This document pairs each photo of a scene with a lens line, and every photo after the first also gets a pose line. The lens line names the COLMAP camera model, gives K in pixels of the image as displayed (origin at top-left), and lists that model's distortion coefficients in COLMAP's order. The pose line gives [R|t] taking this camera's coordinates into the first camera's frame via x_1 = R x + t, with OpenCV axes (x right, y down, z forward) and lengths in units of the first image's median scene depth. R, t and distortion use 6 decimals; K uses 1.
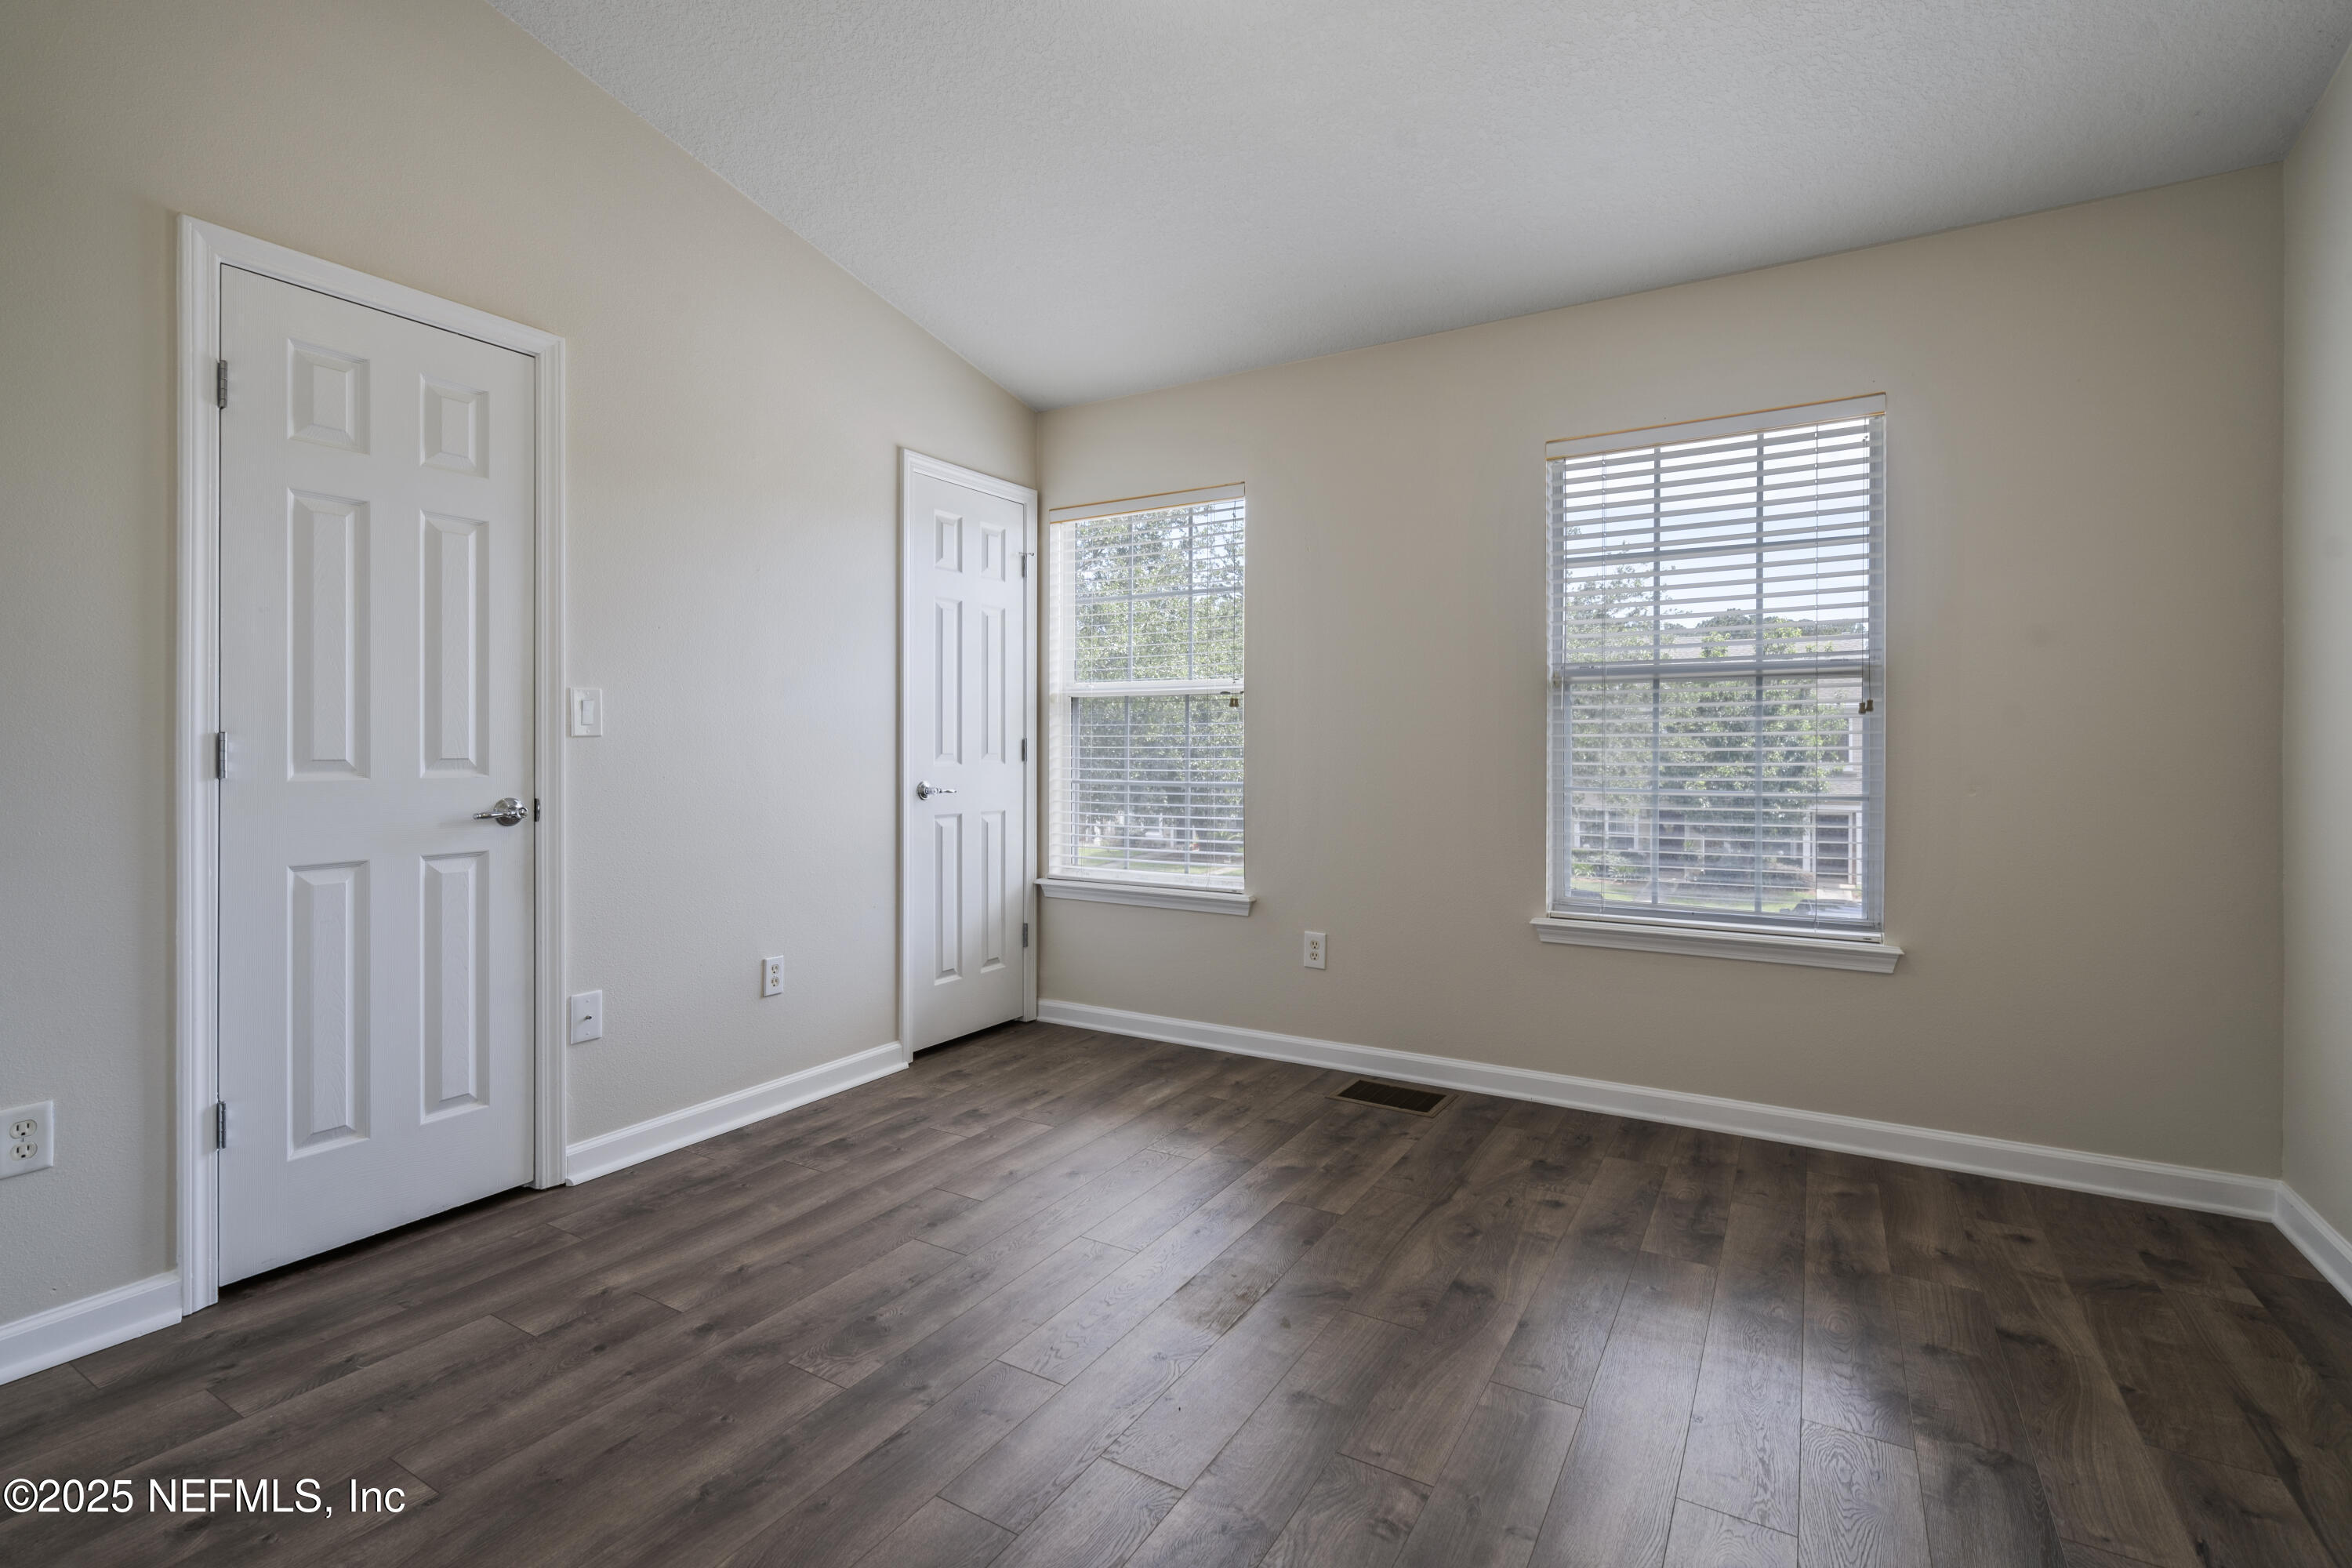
lens RADIAL K [[1079.9, 0, 1216.1], [0, 1079.9, 741.9], [0, 0, 1]] dist [-0.001966, 0.001007]
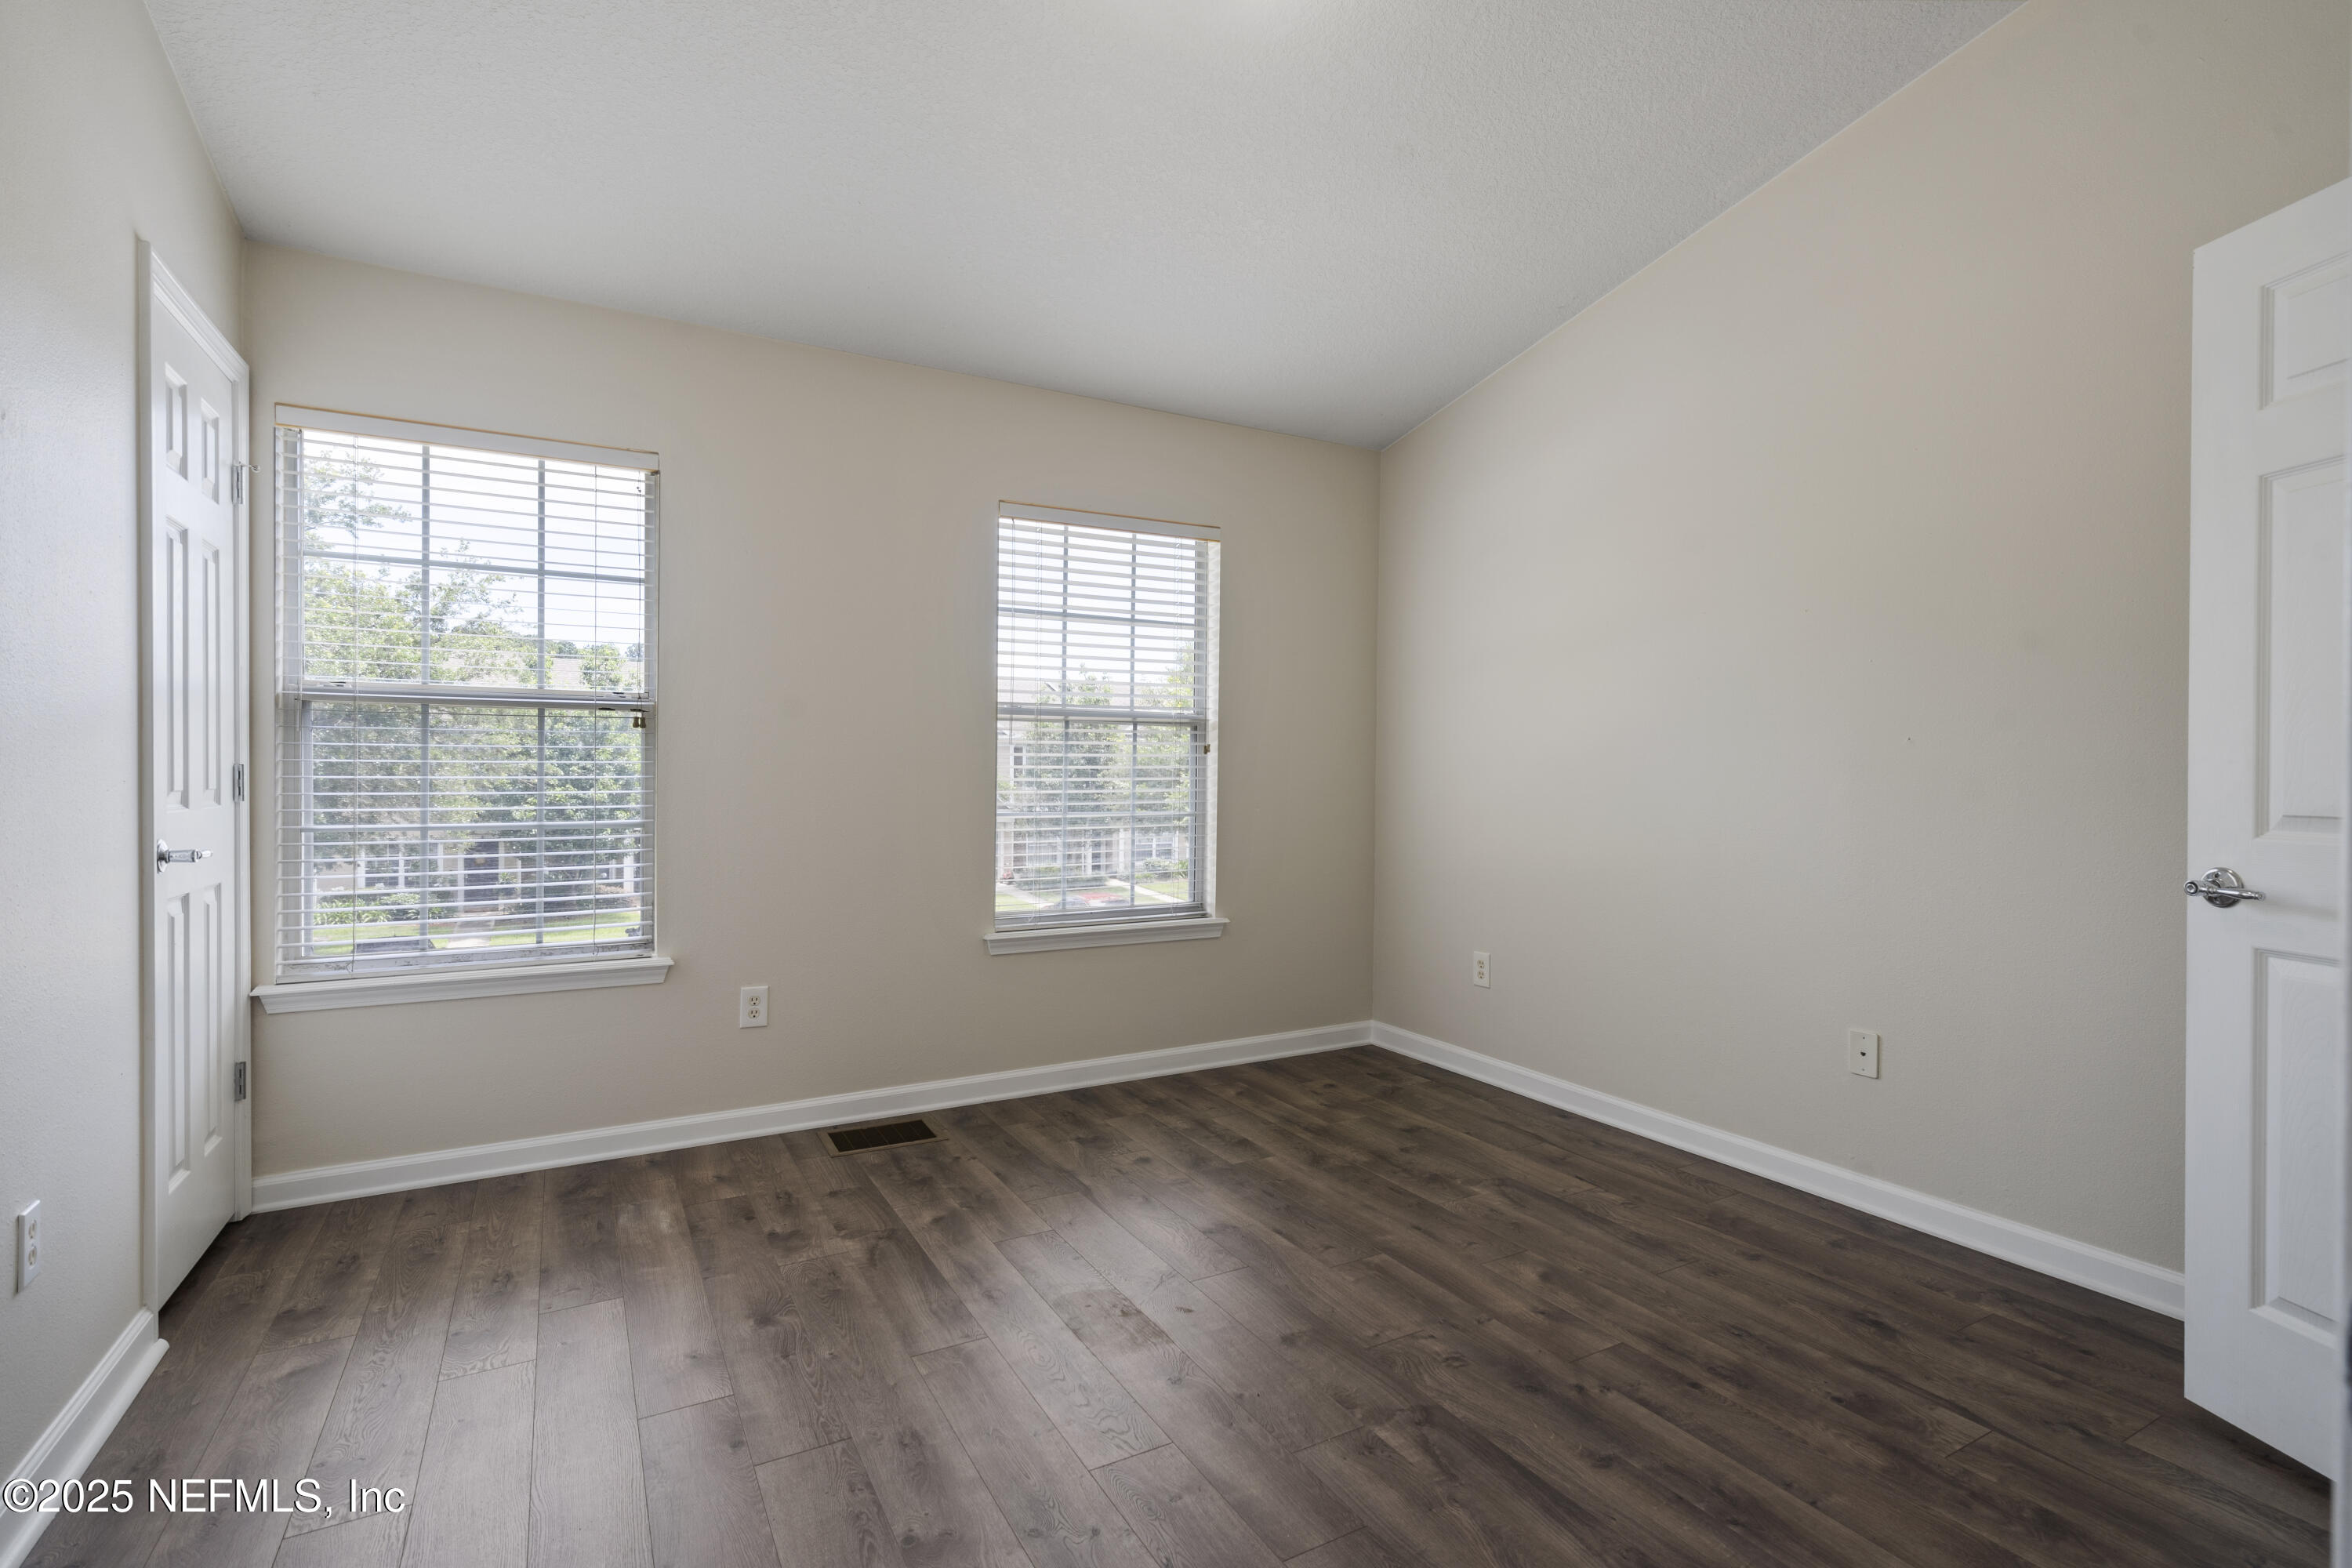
lens RADIAL K [[1062.9, 0, 1179.7], [0, 1062.9, 778.3], [0, 0, 1]] dist [-0.002376, 0.001231]
pose [[0.516608, -0.002168, 0.856219, -0.543167], [-0.005688, 0.999966, 0.005964, -0.001857], [-0.856203, -0.007951, 0.516578, 0.290790]]
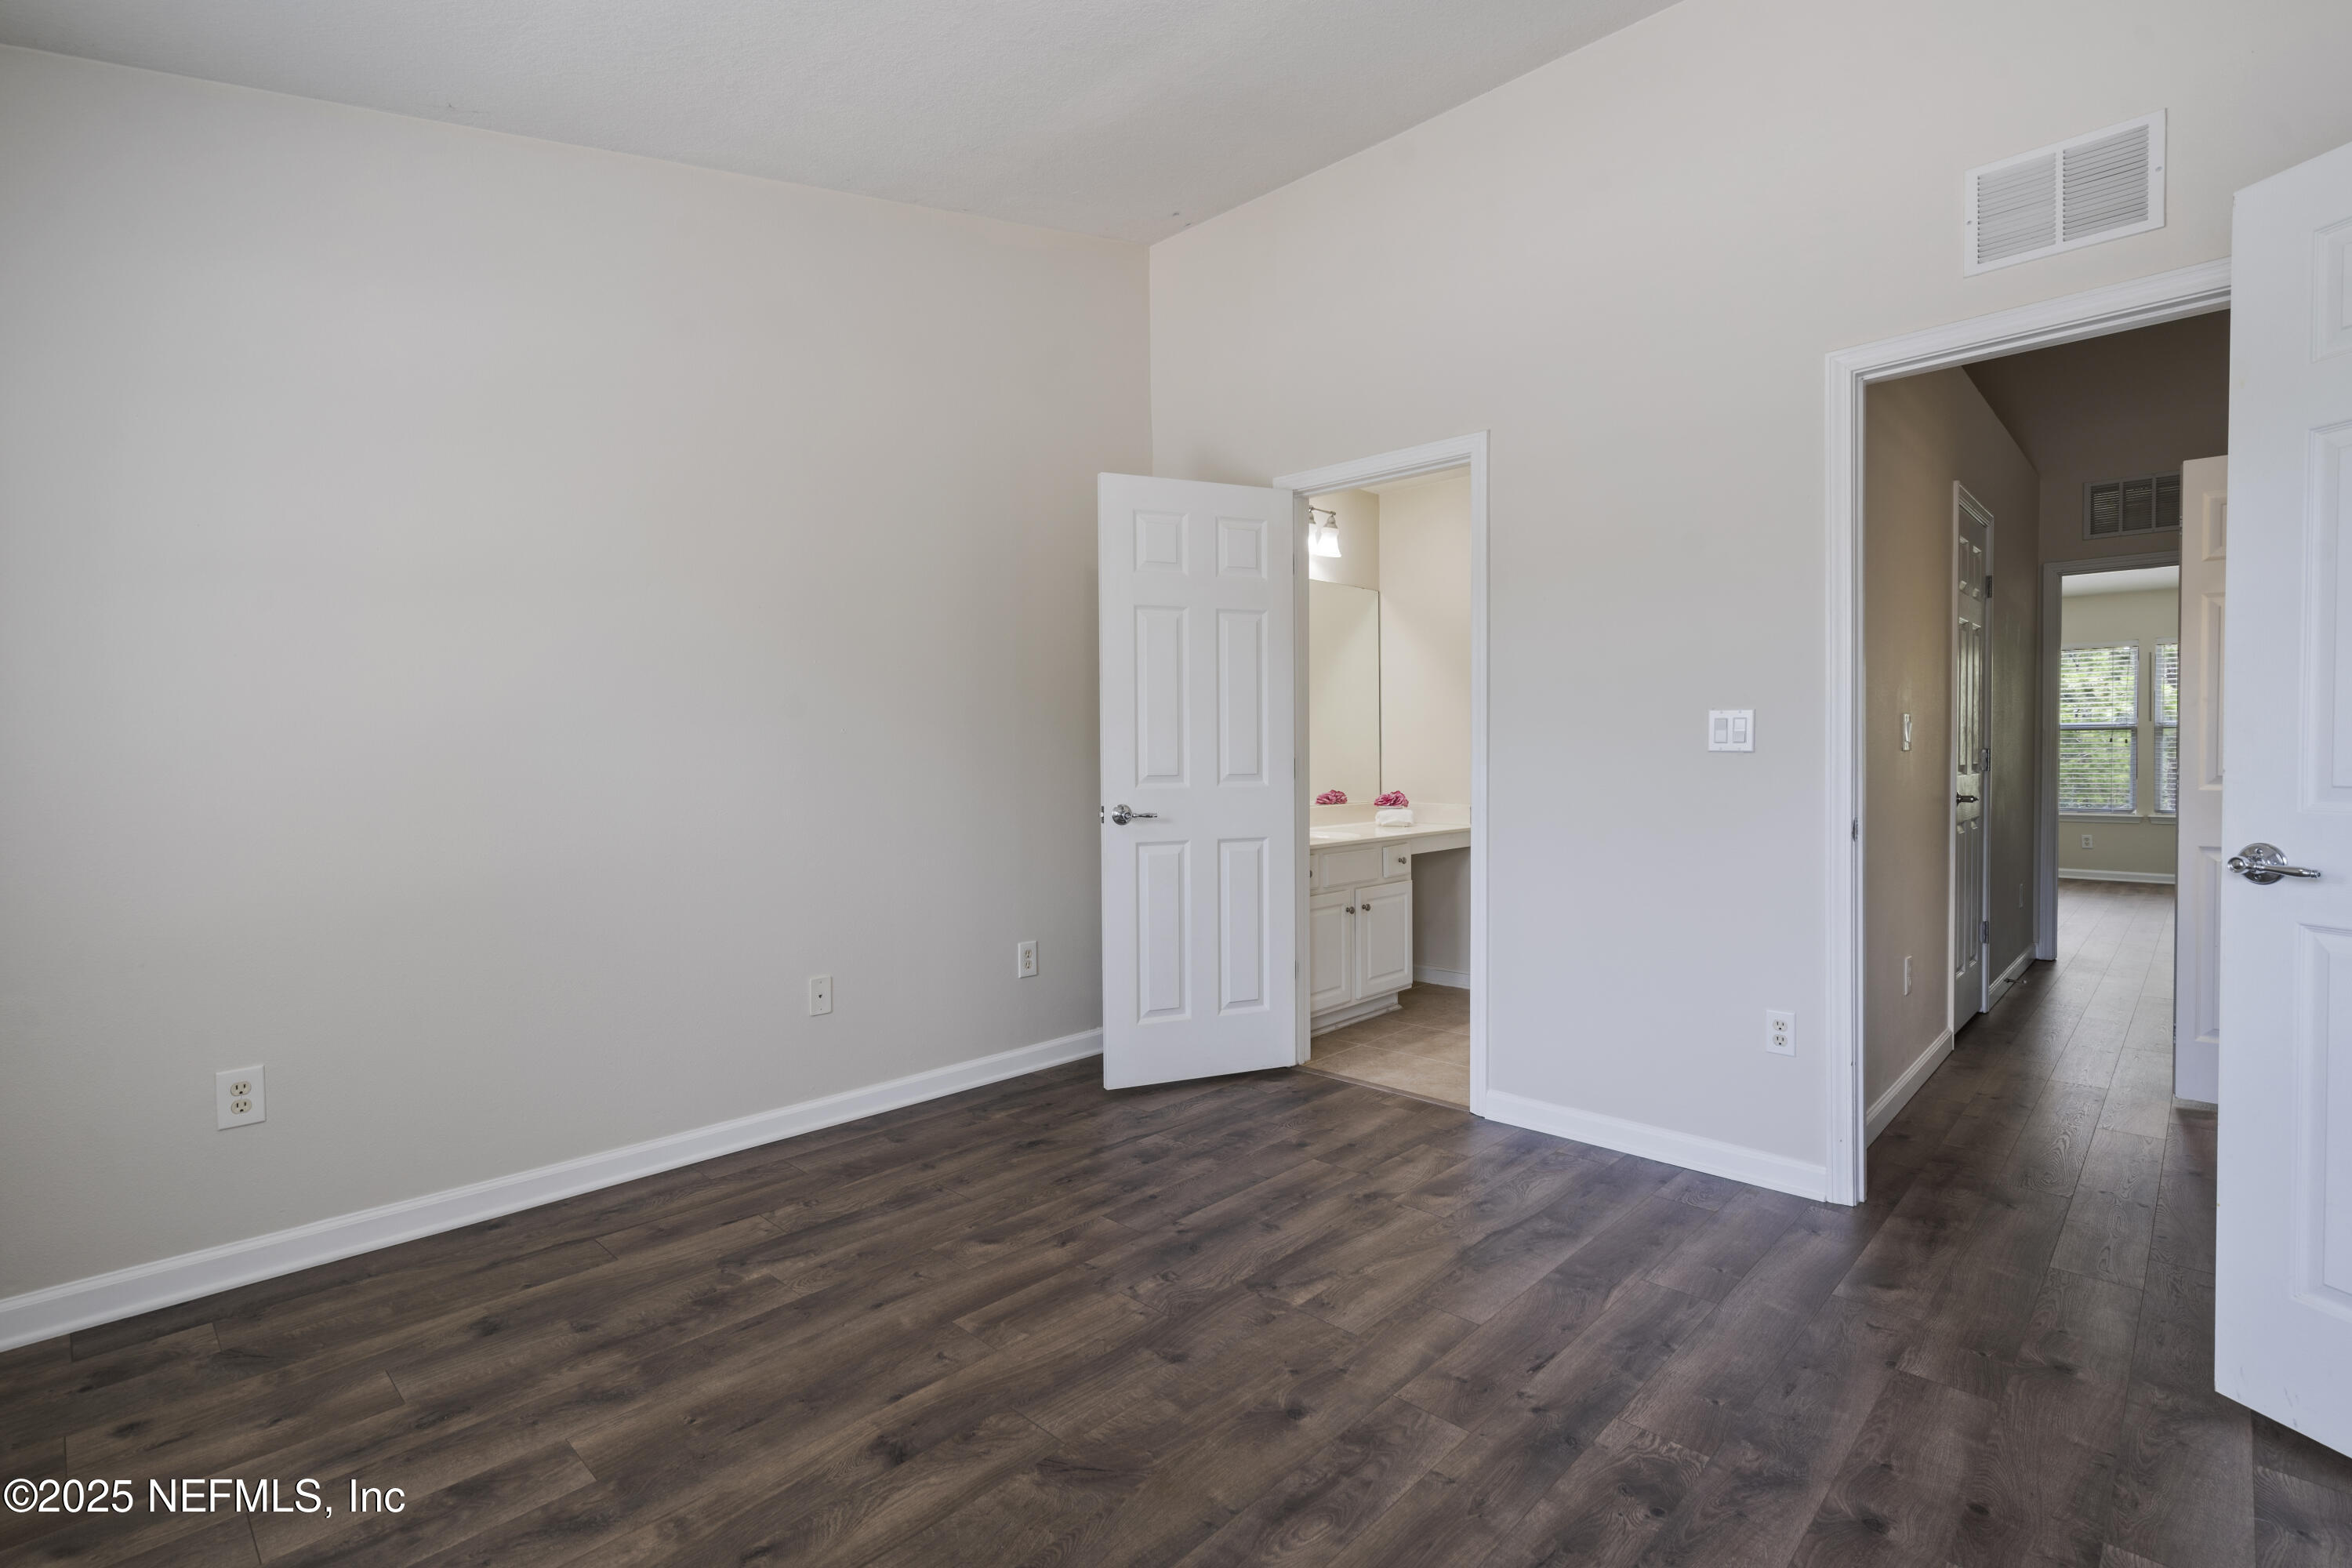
lens RADIAL K [[1062.9, 0, 1179.7], [0, 1062.9, 778.3], [0, 0, 1]] dist [-0.002376, 0.001231]
pose [[-0.962427, 0.000722, 0.271540, -0.125682], [0.006788, 0.999748, 0.021403, -0.005095], [-0.271456, 0.022442, -0.962189, 1.147418]]
